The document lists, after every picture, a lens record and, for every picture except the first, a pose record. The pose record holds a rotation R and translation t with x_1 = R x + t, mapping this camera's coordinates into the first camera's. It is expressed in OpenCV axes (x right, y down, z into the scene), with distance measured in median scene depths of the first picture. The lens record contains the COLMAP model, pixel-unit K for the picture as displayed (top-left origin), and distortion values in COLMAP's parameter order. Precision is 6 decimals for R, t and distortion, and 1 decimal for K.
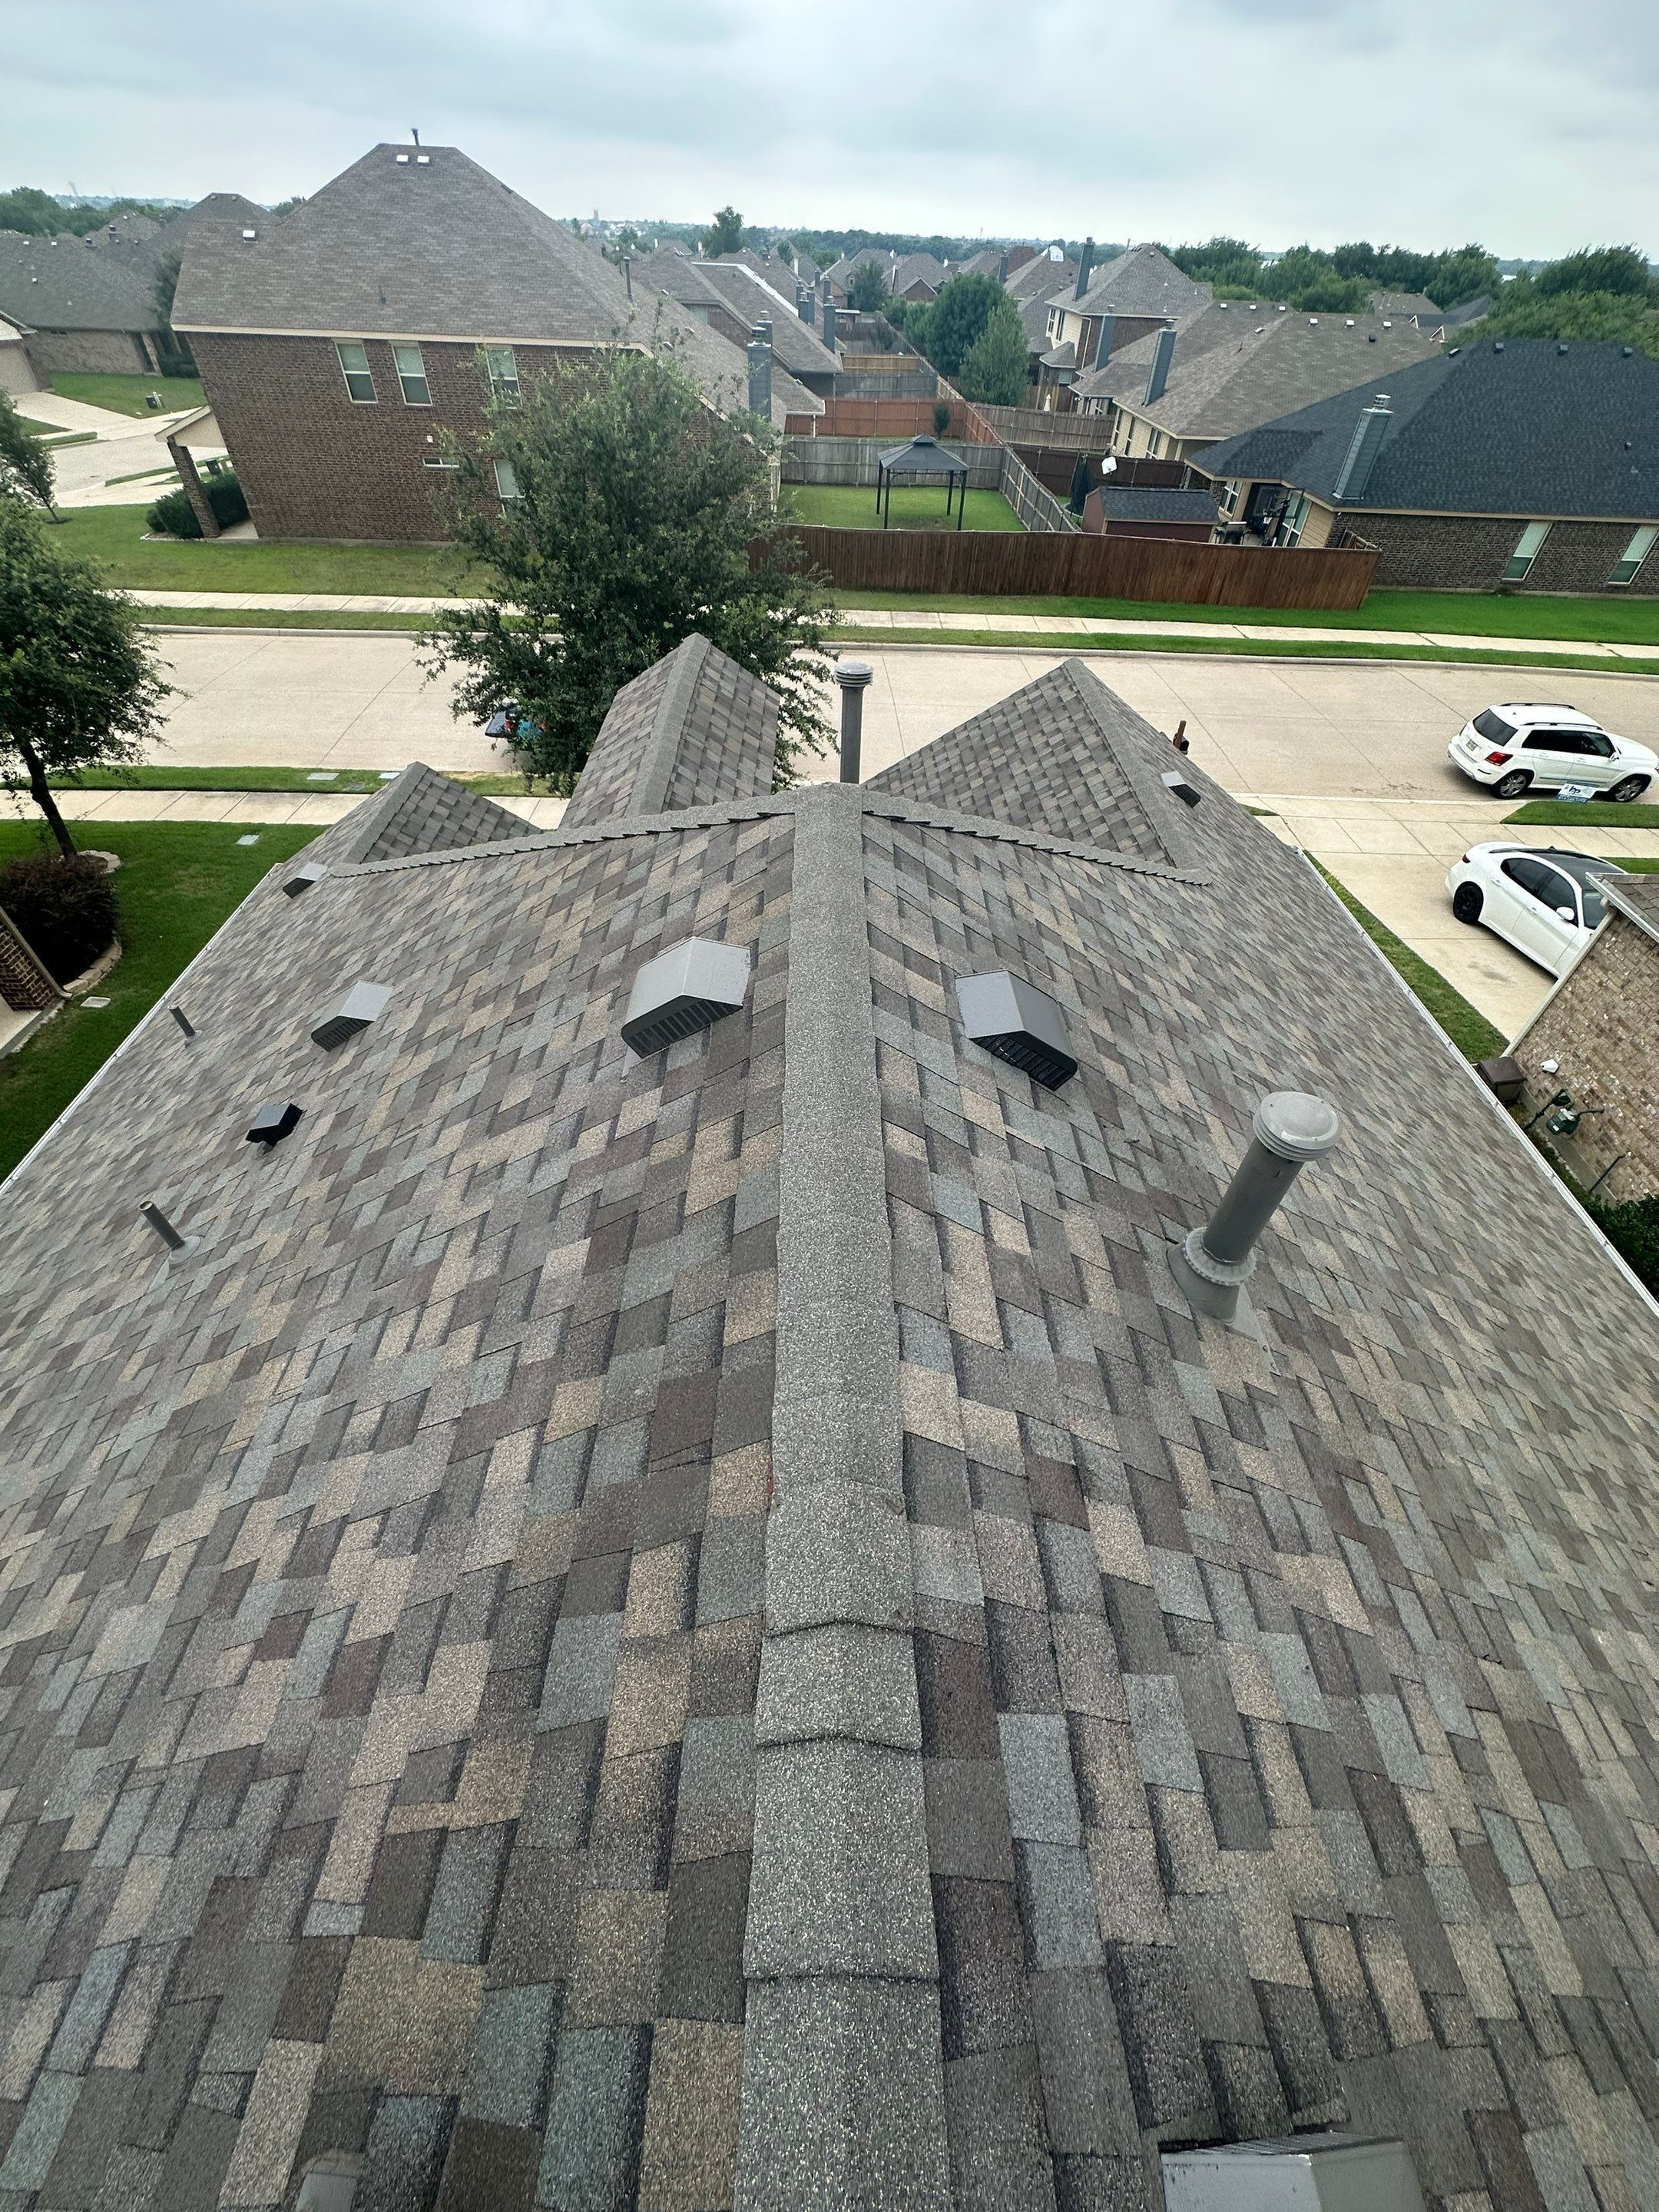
lens RADIAL K [[875.0, 0, 832.7], [0, 875.0, 1101.3], [0, 0, 1]] dist [0.003509, -0.000842]
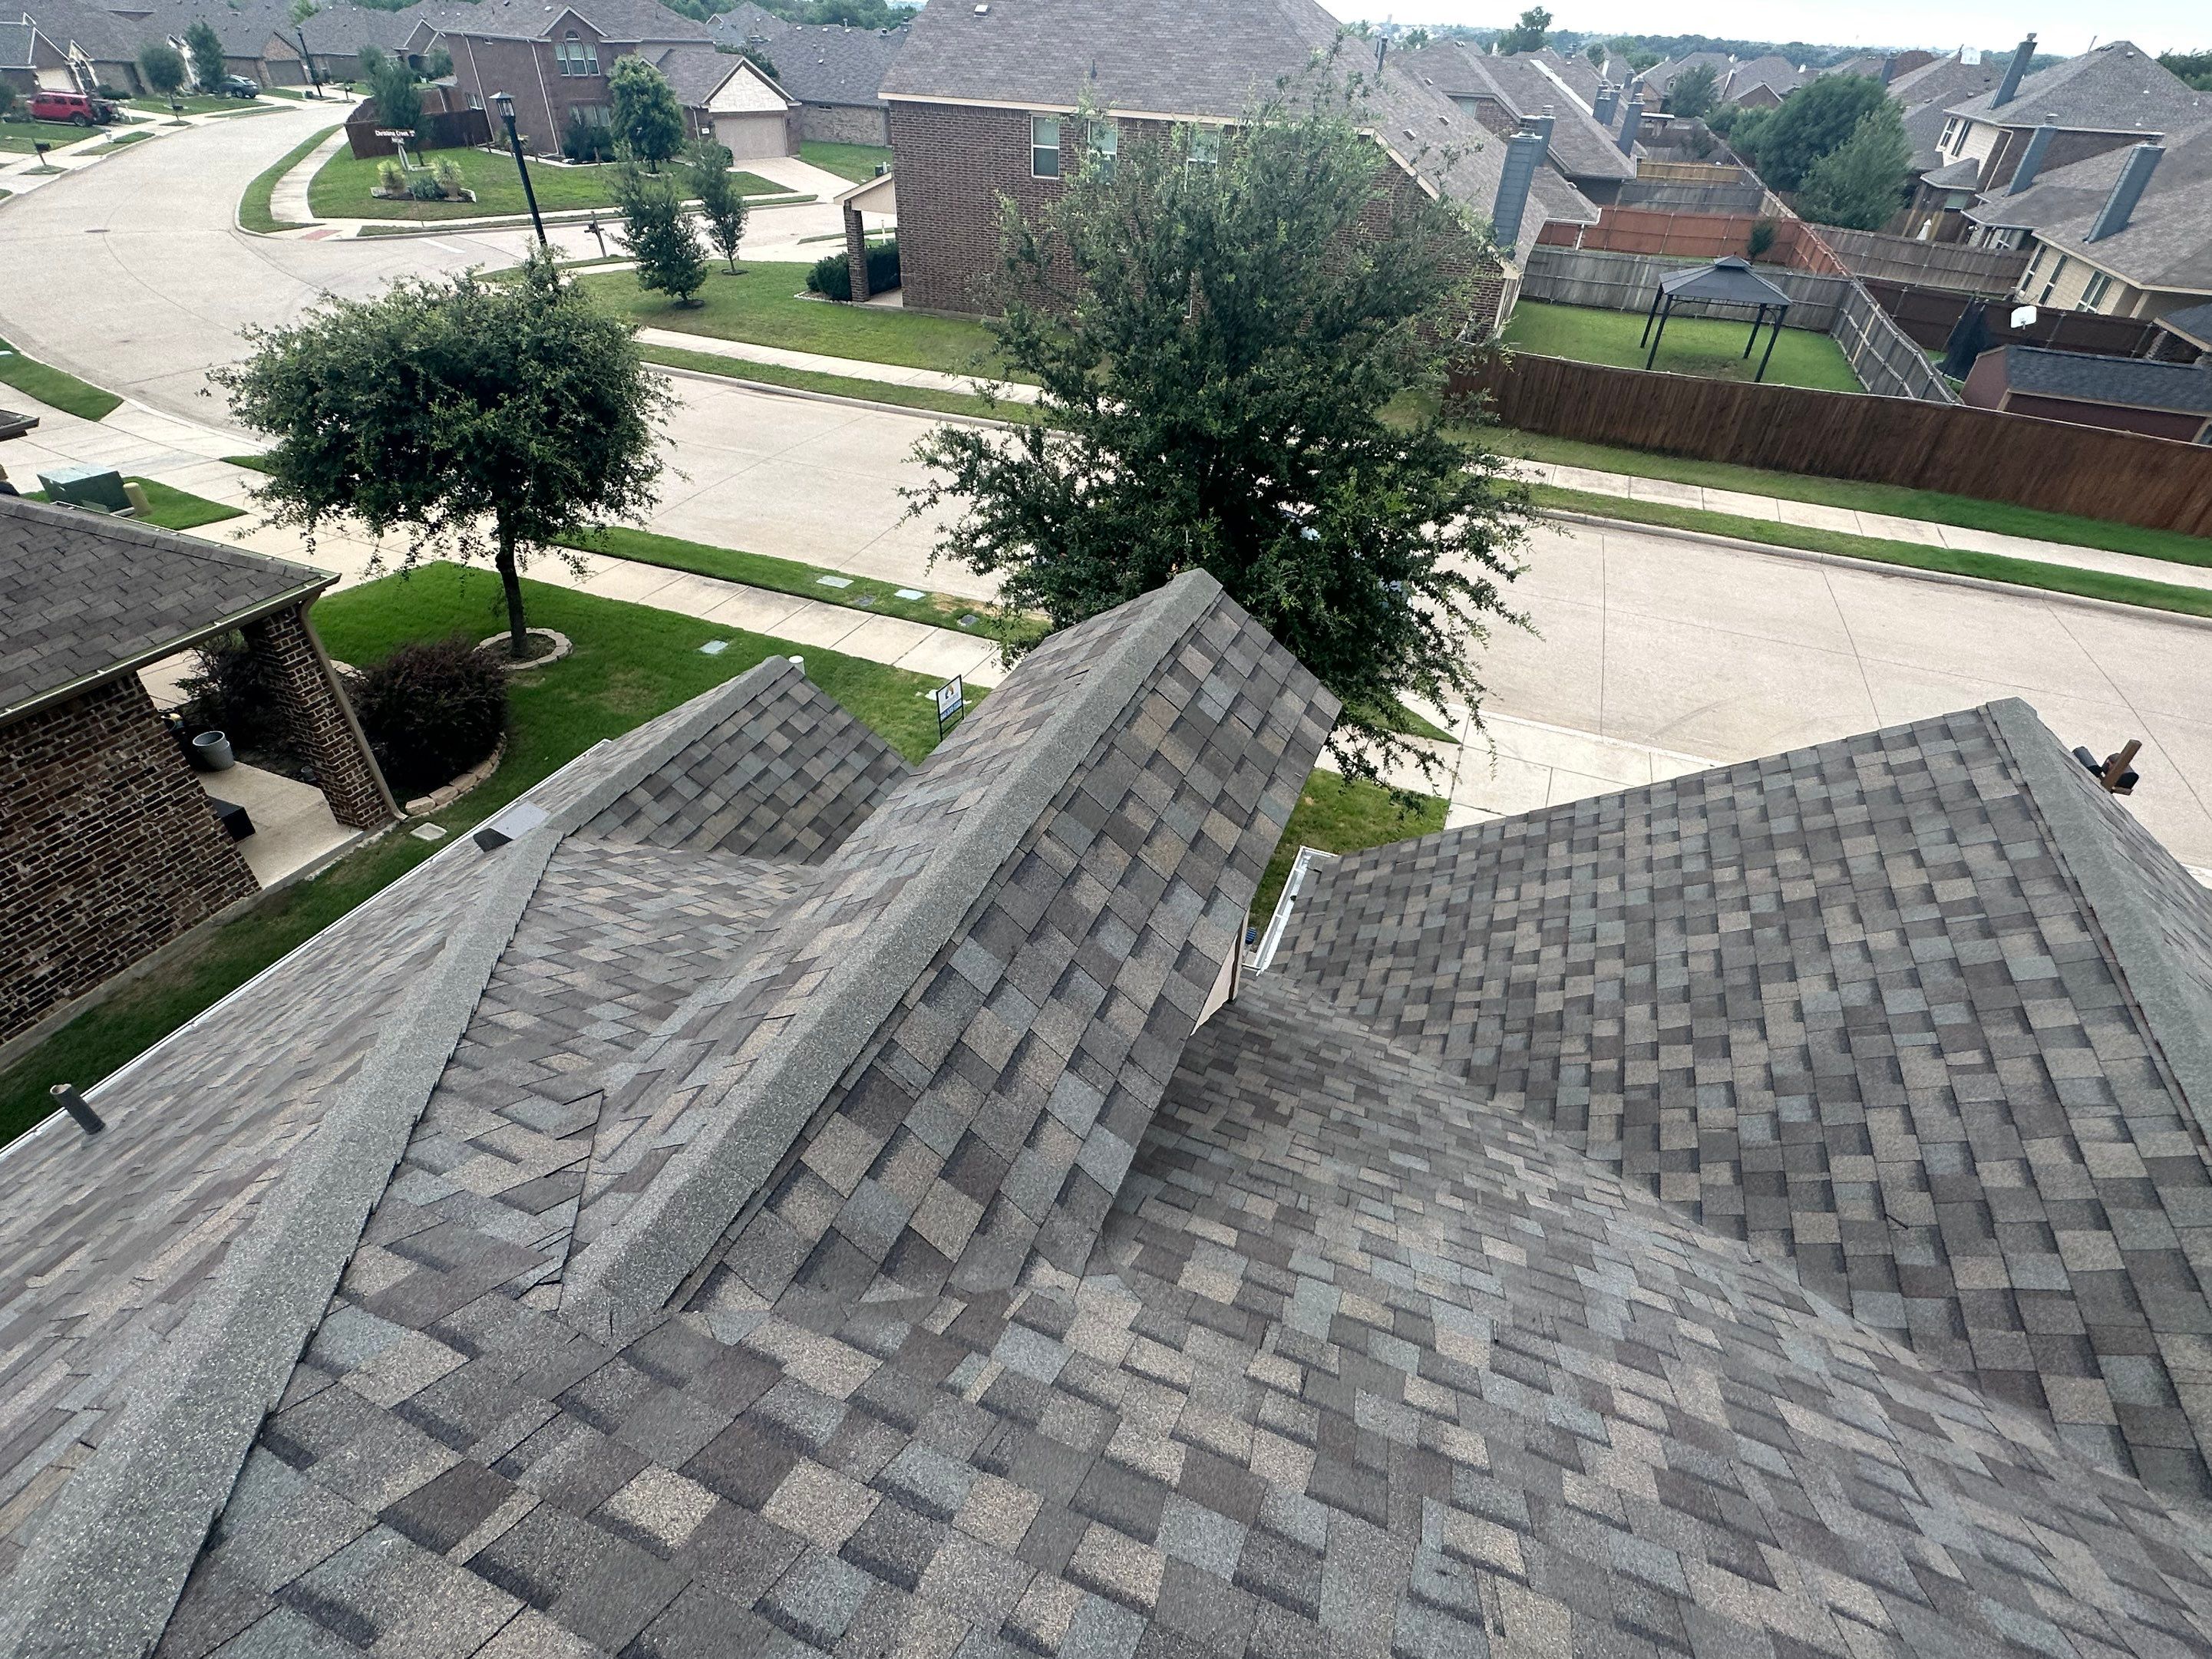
lens RADIAL K [[1061.2, 0, 1115.0], [0, 1061.2, 823.2], [0, 0, 1]] dist [0.001408, 0.000700]
pose [[0.924290, 0.233851, -0.301665, 0.004778], [-0.274479, 0.956424, -0.099570, -0.081522], [0.265235, 0.174833, 0.948200, 0.109578]]
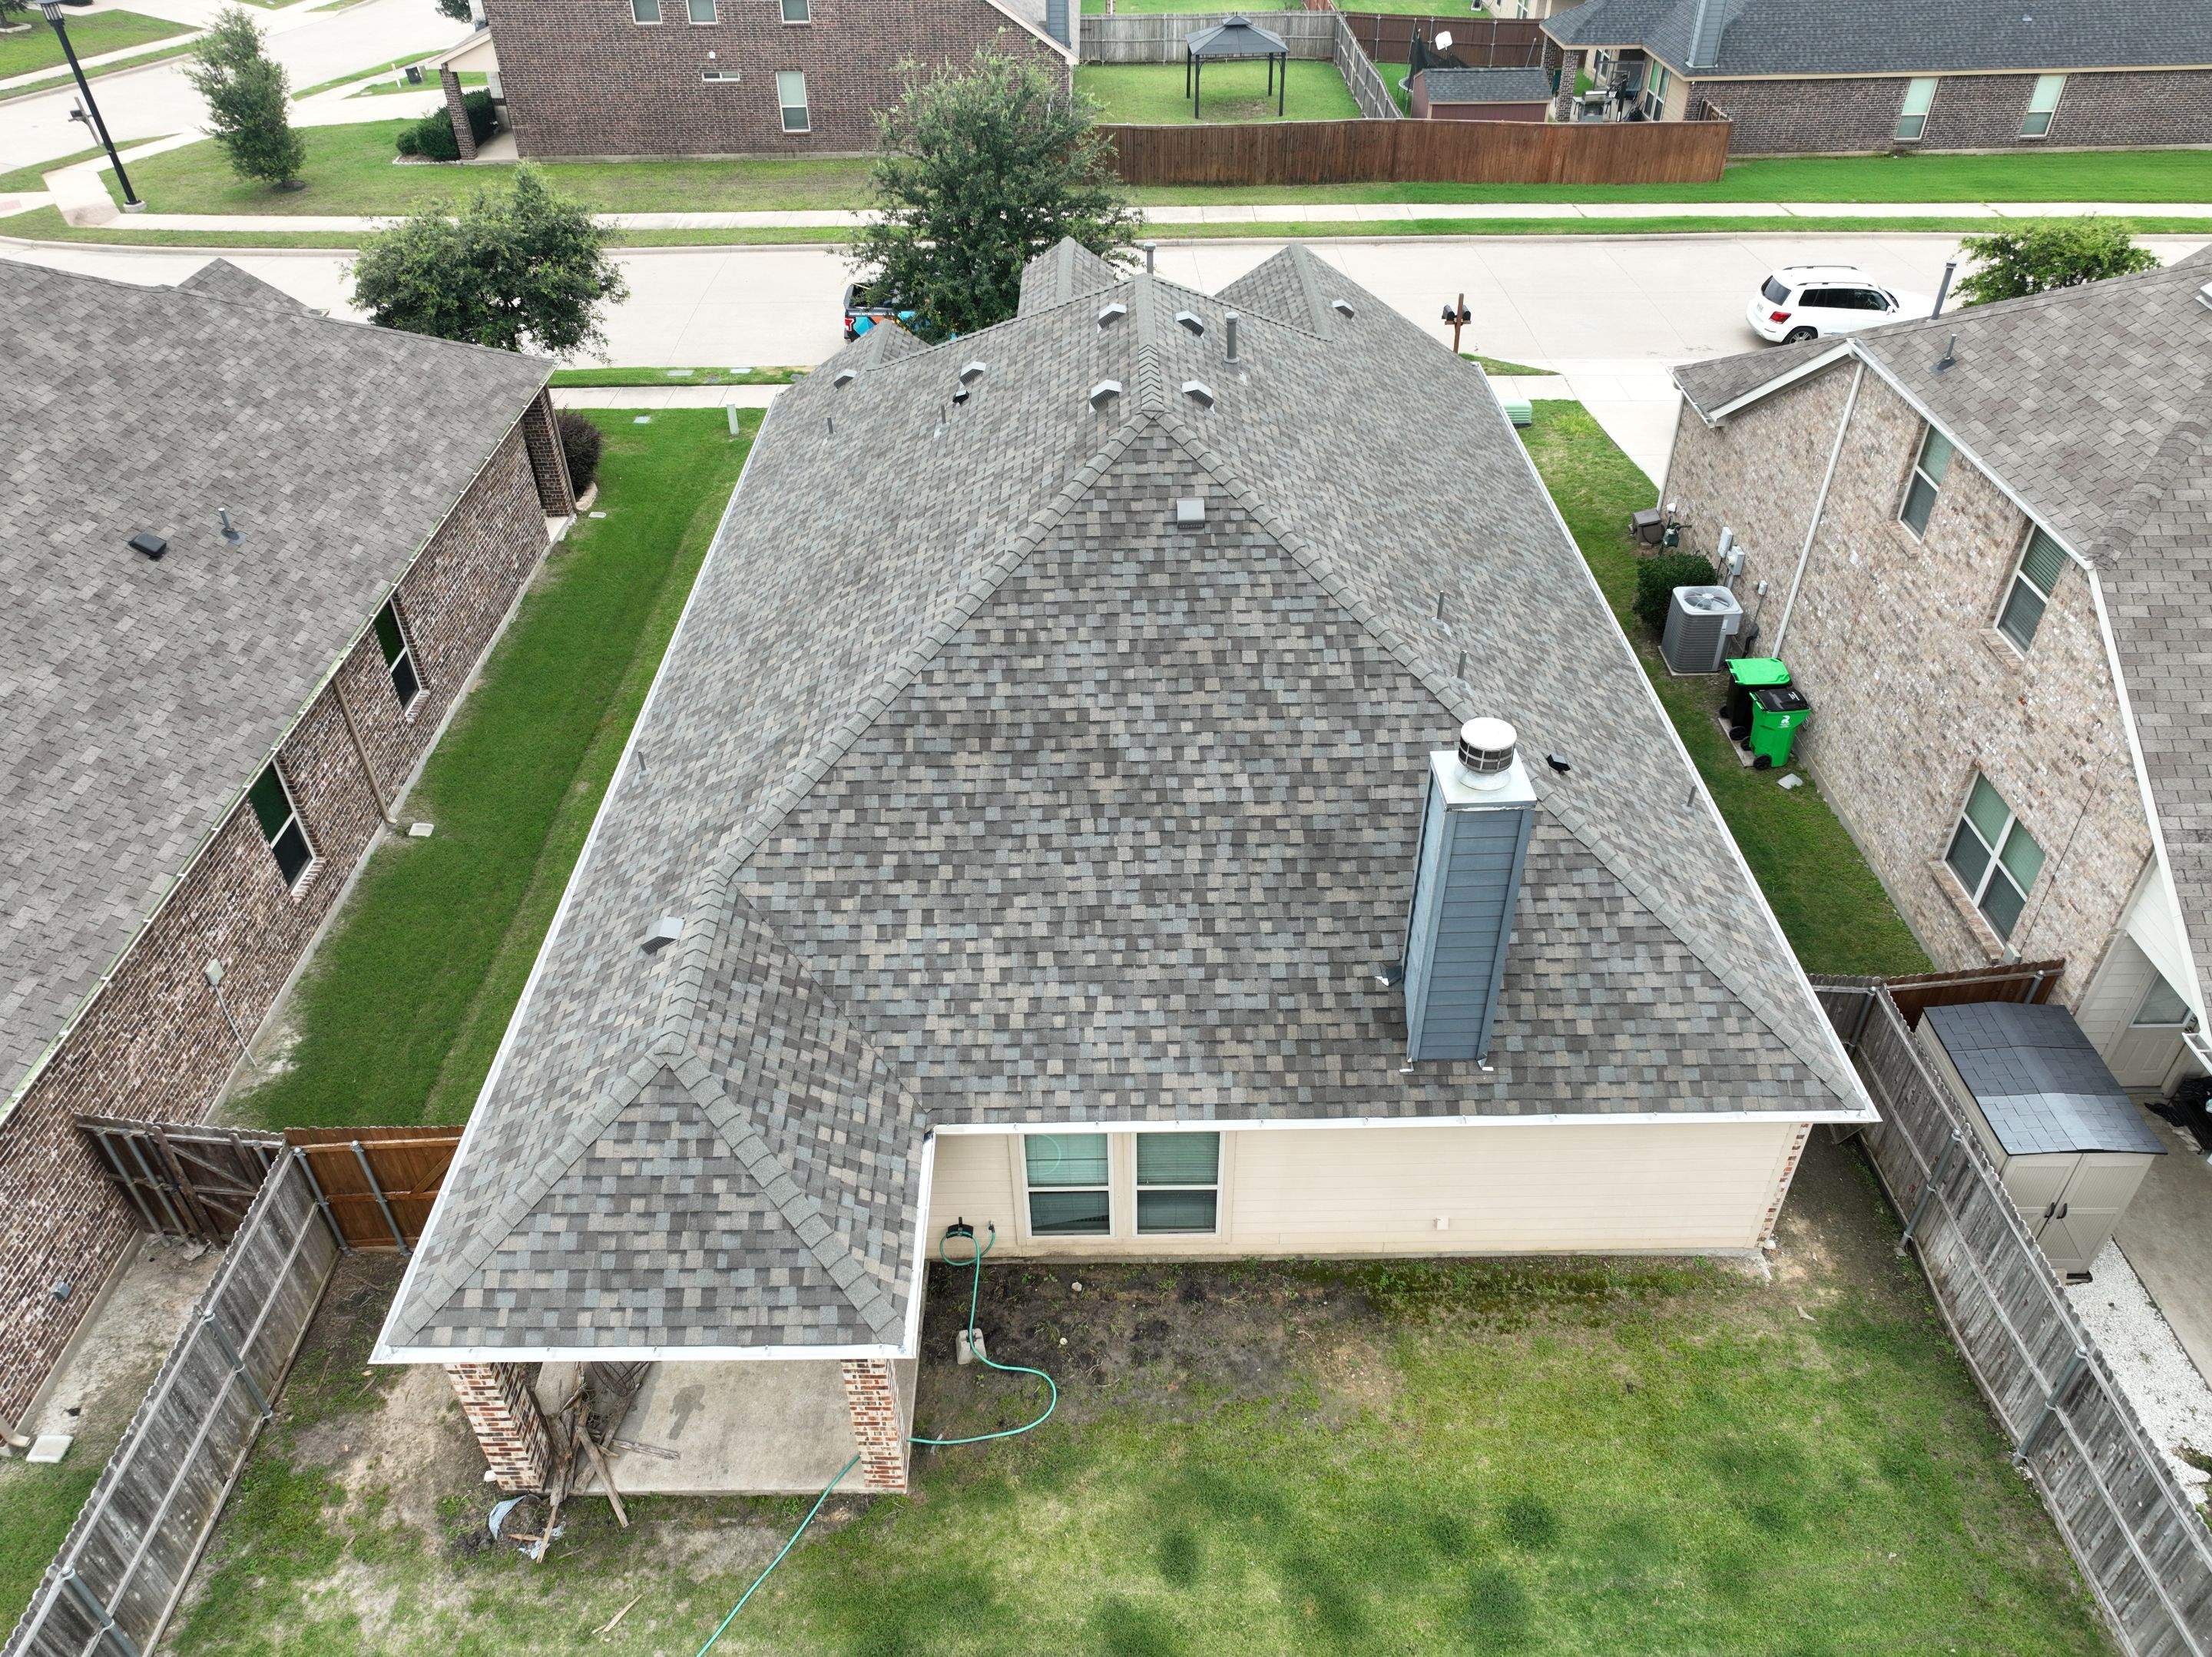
lens RADIAL K [[1567.1, 0, 1104.3], [0, 1567.1, 822.6], [0, 0, 1]] dist [0.017774, 0.009742]
pose [[0.999093, -0.028462, -0.031684, -0.002562], [0.024132, 0.991285, -0.129509, 0.286602], [0.035094, 0.128627, 0.991072, -0.542218]]
